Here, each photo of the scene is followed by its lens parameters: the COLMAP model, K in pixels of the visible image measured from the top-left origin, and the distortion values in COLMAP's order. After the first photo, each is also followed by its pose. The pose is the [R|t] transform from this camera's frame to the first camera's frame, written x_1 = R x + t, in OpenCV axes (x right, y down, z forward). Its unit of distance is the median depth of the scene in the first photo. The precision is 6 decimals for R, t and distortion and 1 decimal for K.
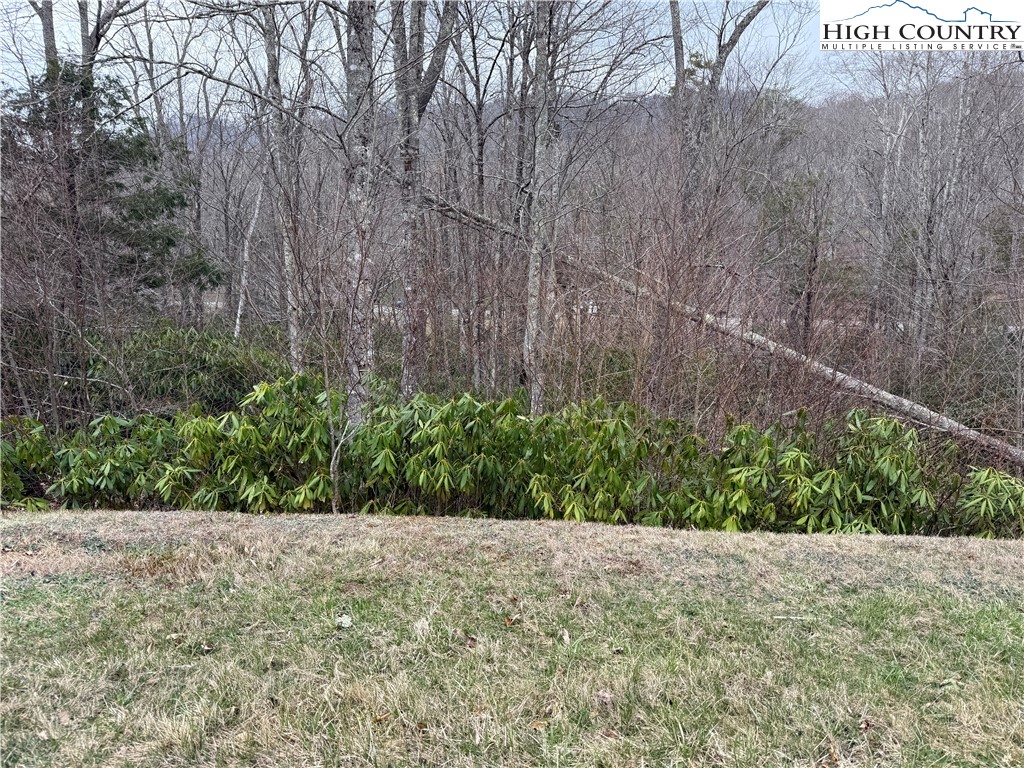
lens RADIAL K [[716.7, 0, 512.0], [0, 716.7, 384.0], [0, 0, 1]] dist [0.048790, -0.074315]
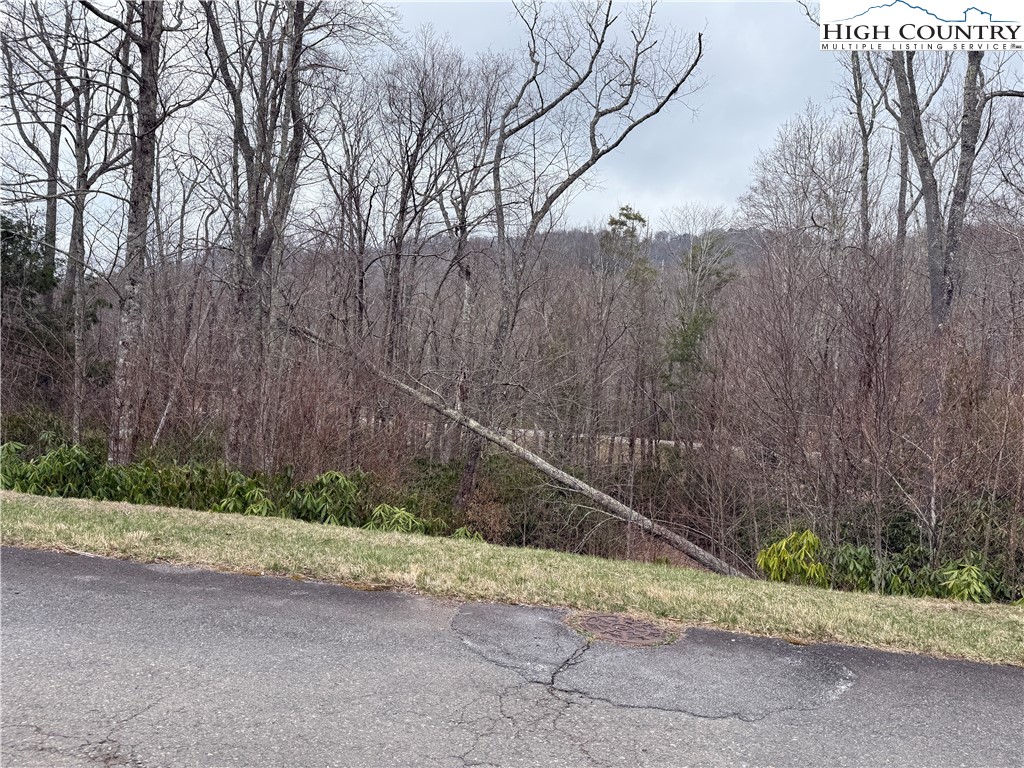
lens RADIAL K [[717.4, 0, 512.6], [0, 717.4, 400.5], [0, 0, 1]] dist [-0.004359, -0.005921]
pose [[0.997463, 0.041278, -0.057989, 0.336715], [-0.049278, 0.988336, -0.144097, 0.036991], [0.051365, 0.146589, 0.987863, -0.187061]]
